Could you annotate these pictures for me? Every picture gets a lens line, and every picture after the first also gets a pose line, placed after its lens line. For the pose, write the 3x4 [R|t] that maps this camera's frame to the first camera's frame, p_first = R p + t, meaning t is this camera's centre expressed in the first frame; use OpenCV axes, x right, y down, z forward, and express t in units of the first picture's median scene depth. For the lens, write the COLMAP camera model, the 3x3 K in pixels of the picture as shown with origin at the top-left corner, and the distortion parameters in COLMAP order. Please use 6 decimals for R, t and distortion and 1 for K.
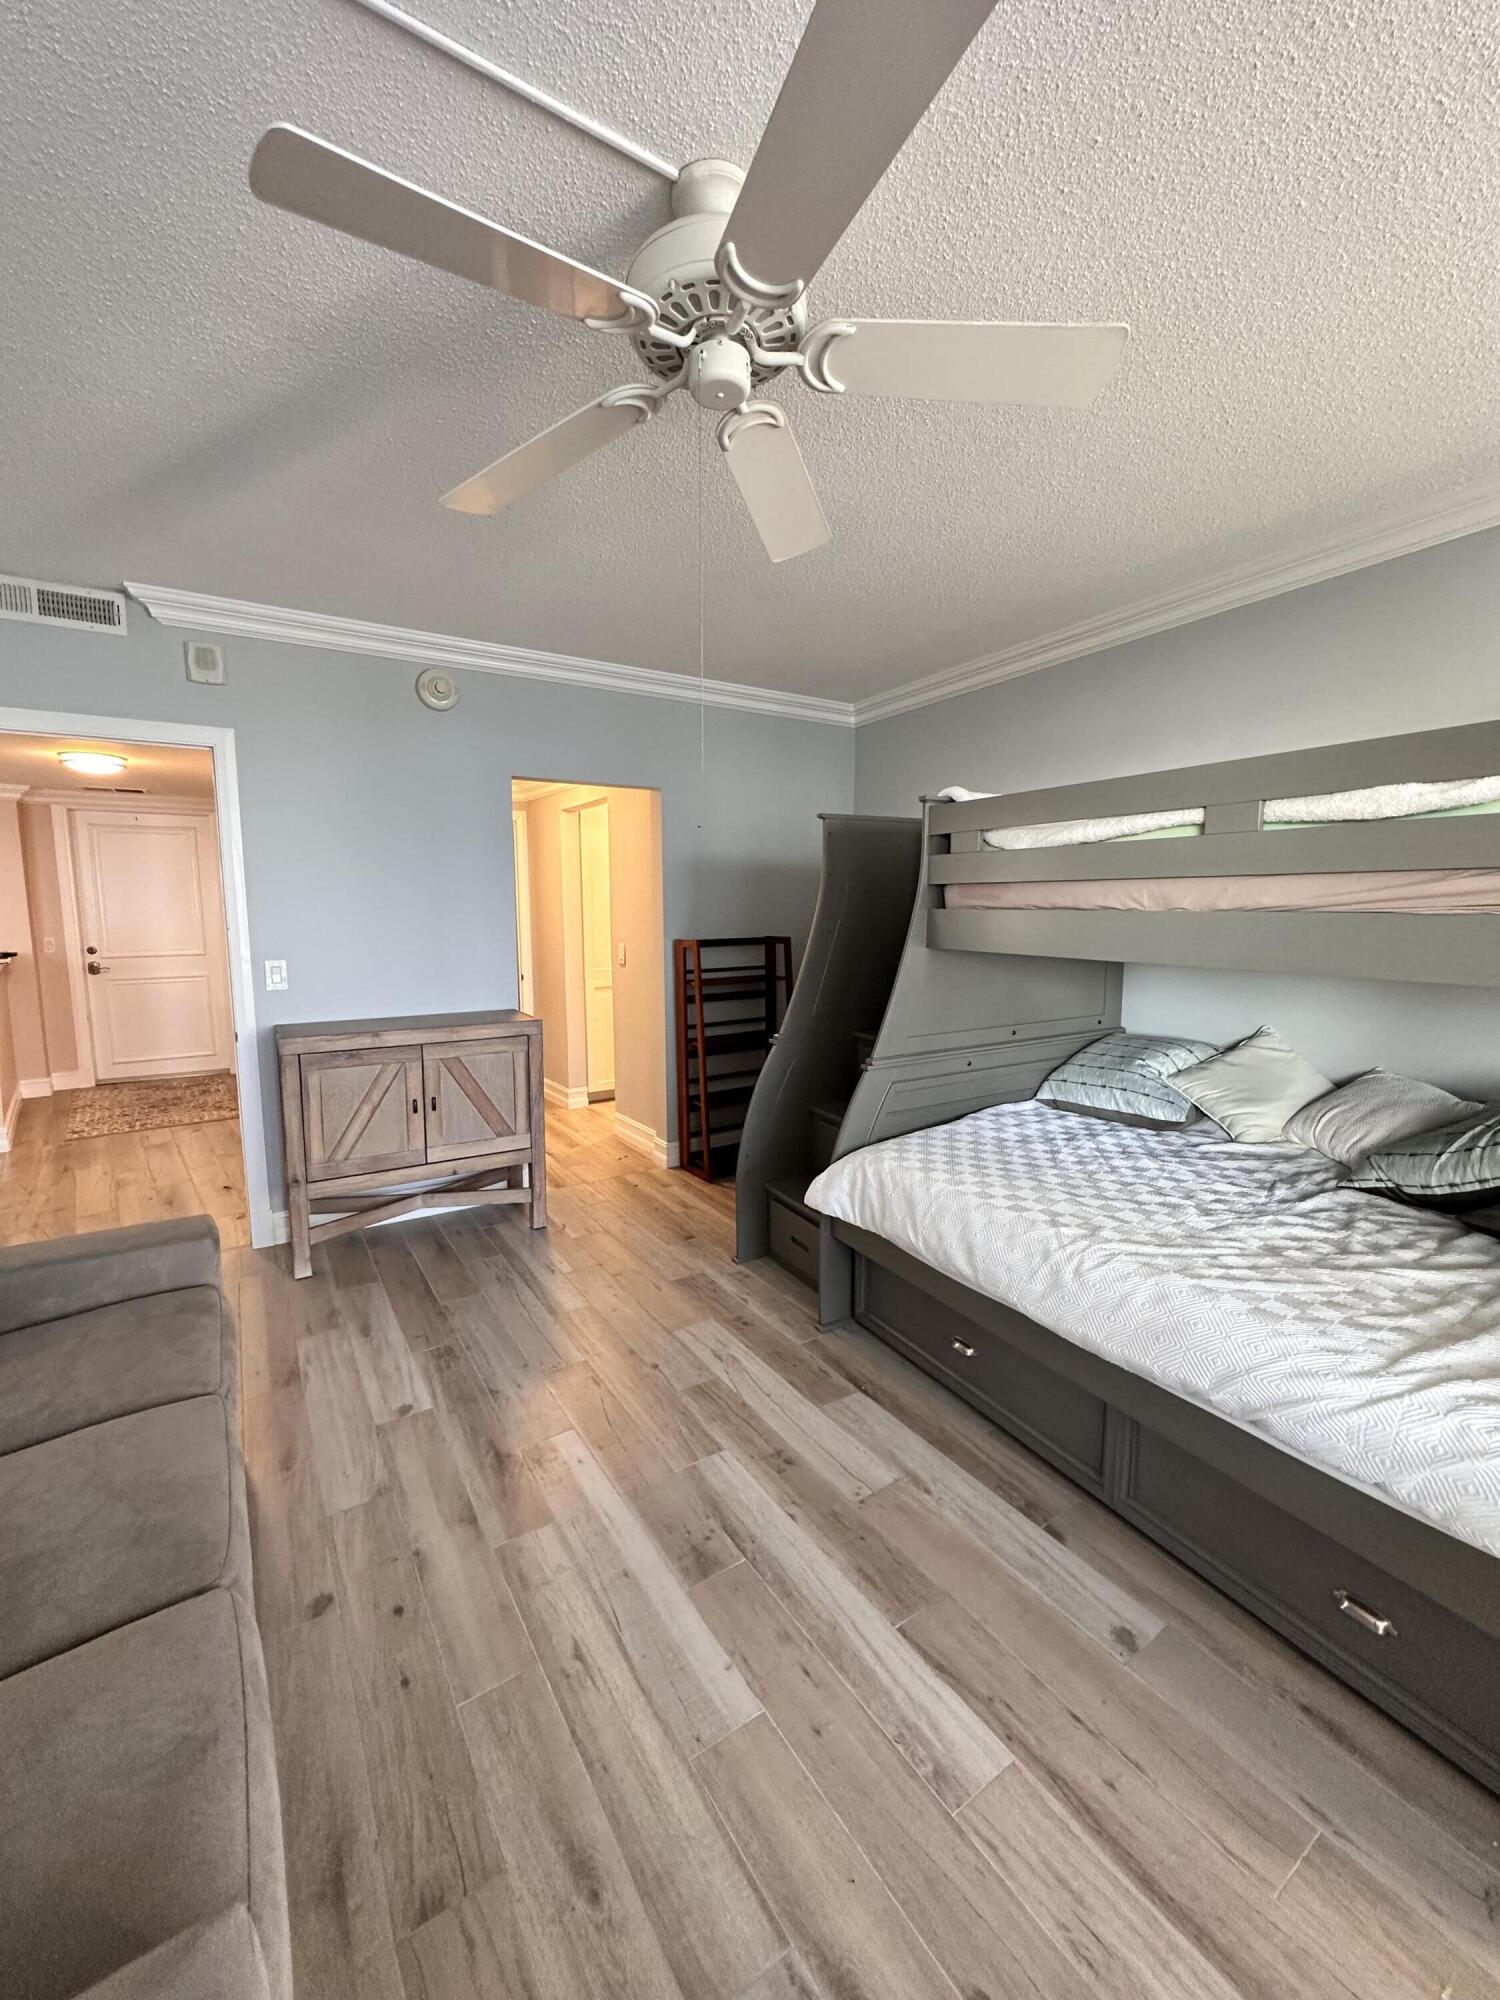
lens RADIAL K [[796.9, 0, 743.3], [0, 796.9, 994.3], [0, 0, 1]] dist [-0.004535, 0.001102]
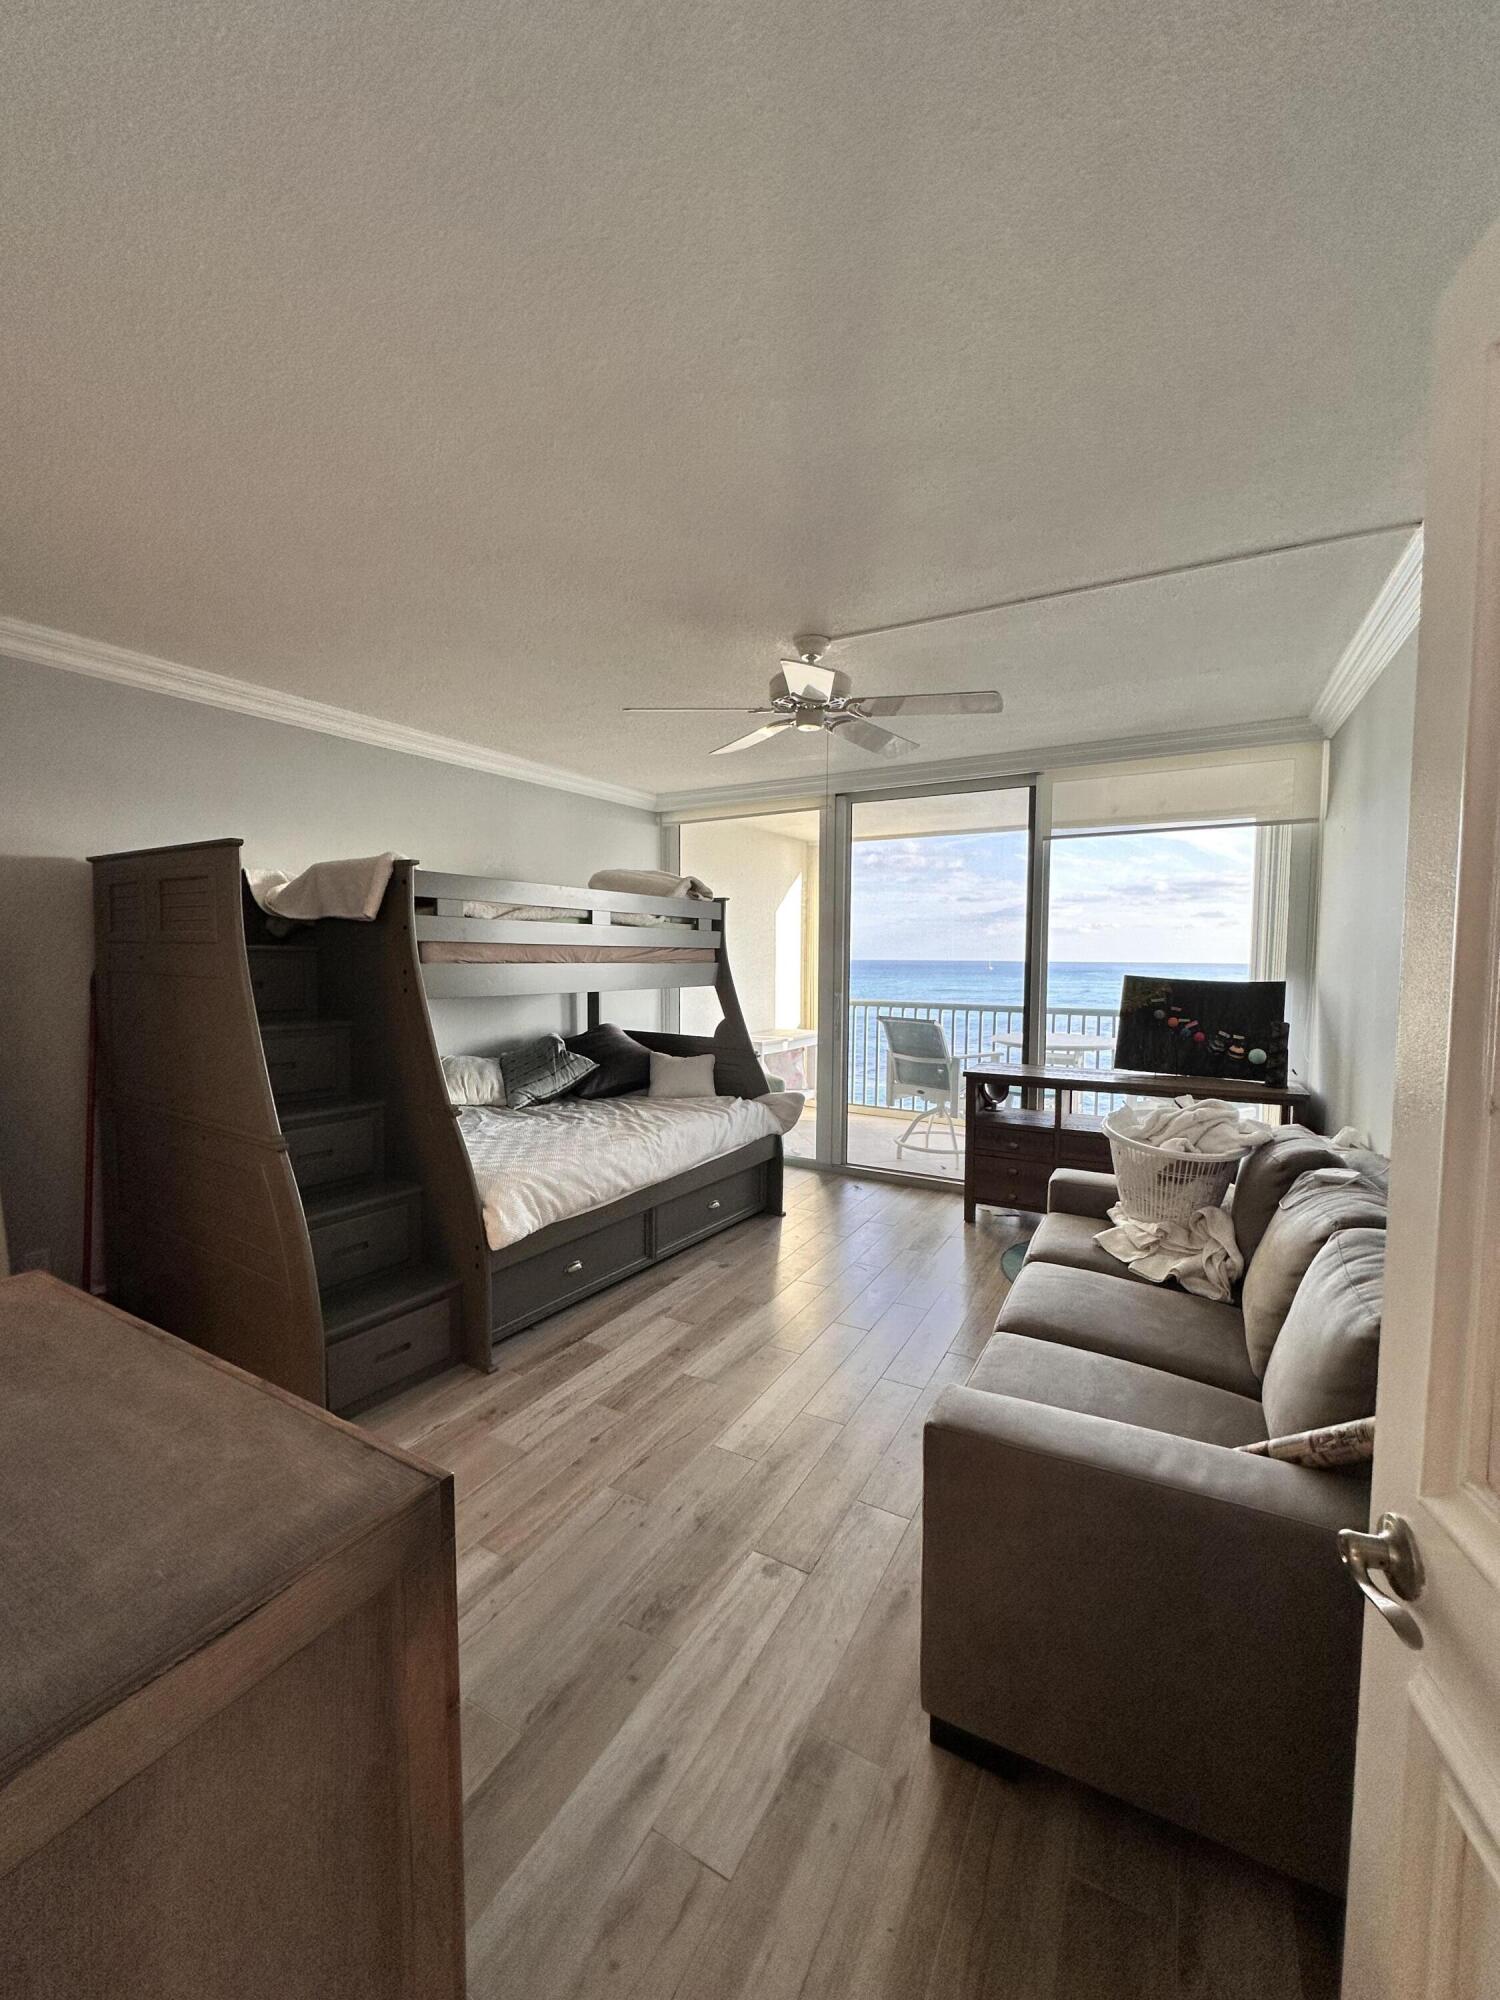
lens RADIAL K [[796.9, 0, 753.7], [0, 796.9, 993.7], [0, 0, 1]] dist [-0.004535, 0.001102]
pose [[-0.476216, -0.044403, 0.878207, -1.088237], [0.089535, 0.991085, 0.098662, -0.154086], [-0.874758, 0.125615, -0.467995, 1.292411]]
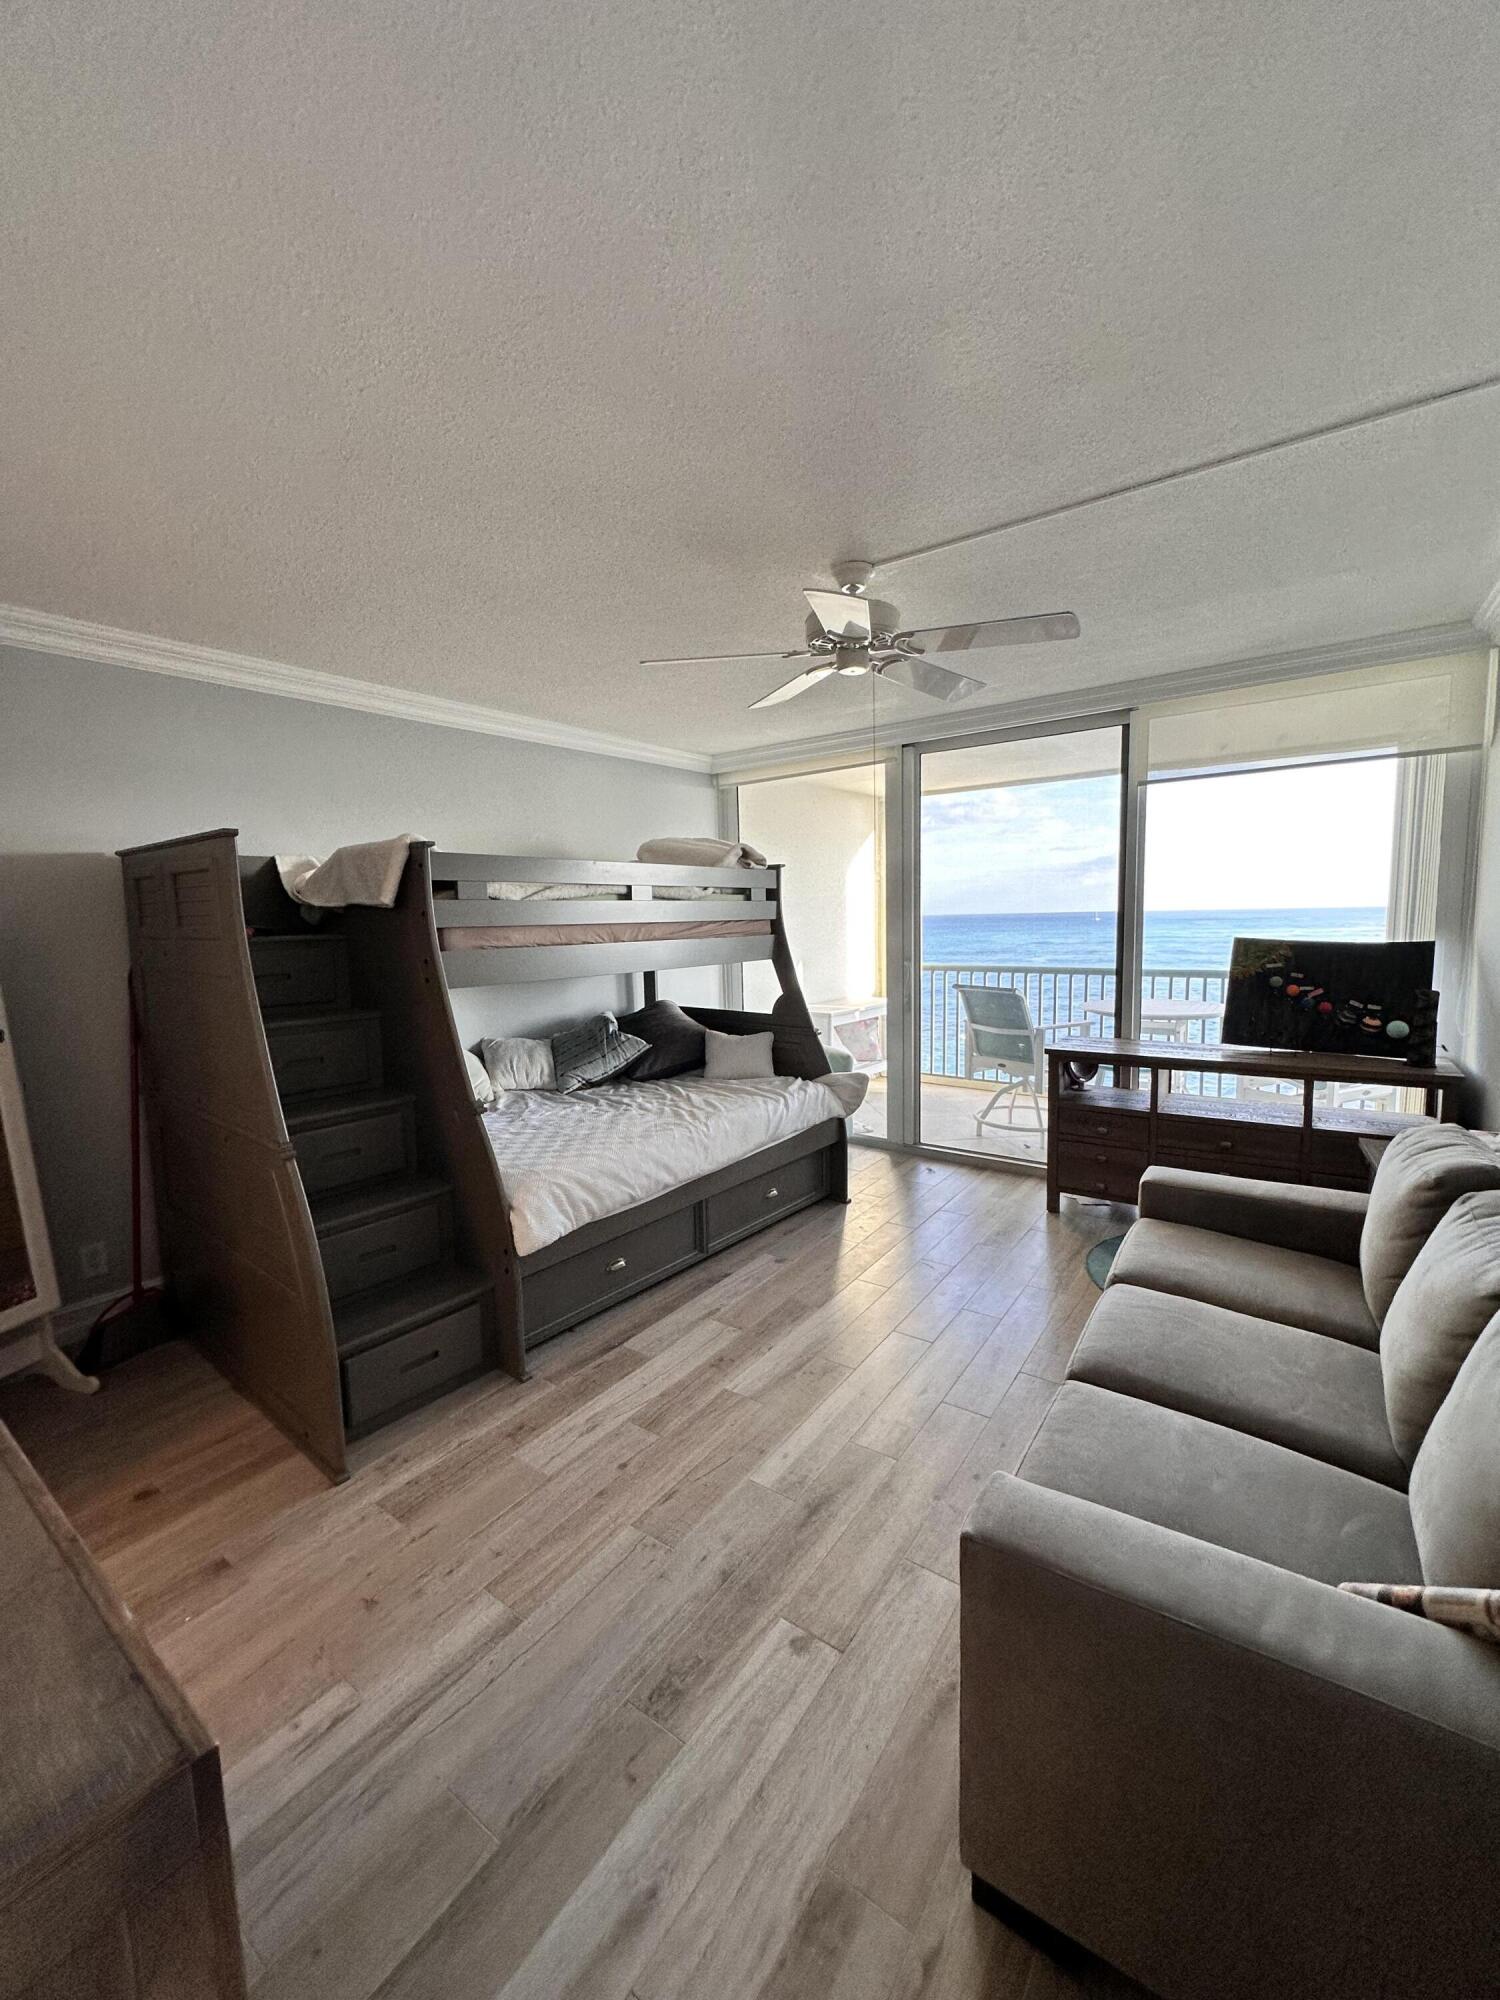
lens RADIAL K [[796.9, 0, 753.5], [0, 796.9, 993.8], [0, 0, 1]] dist [-0.004535, 0.001102]
pose [[-0.377665, -0.081514, 0.922347, -1.006293], [0.123397, 0.982802, 0.137383, -0.167997], [-0.917683, 0.165700, -0.361112, 1.170490]]
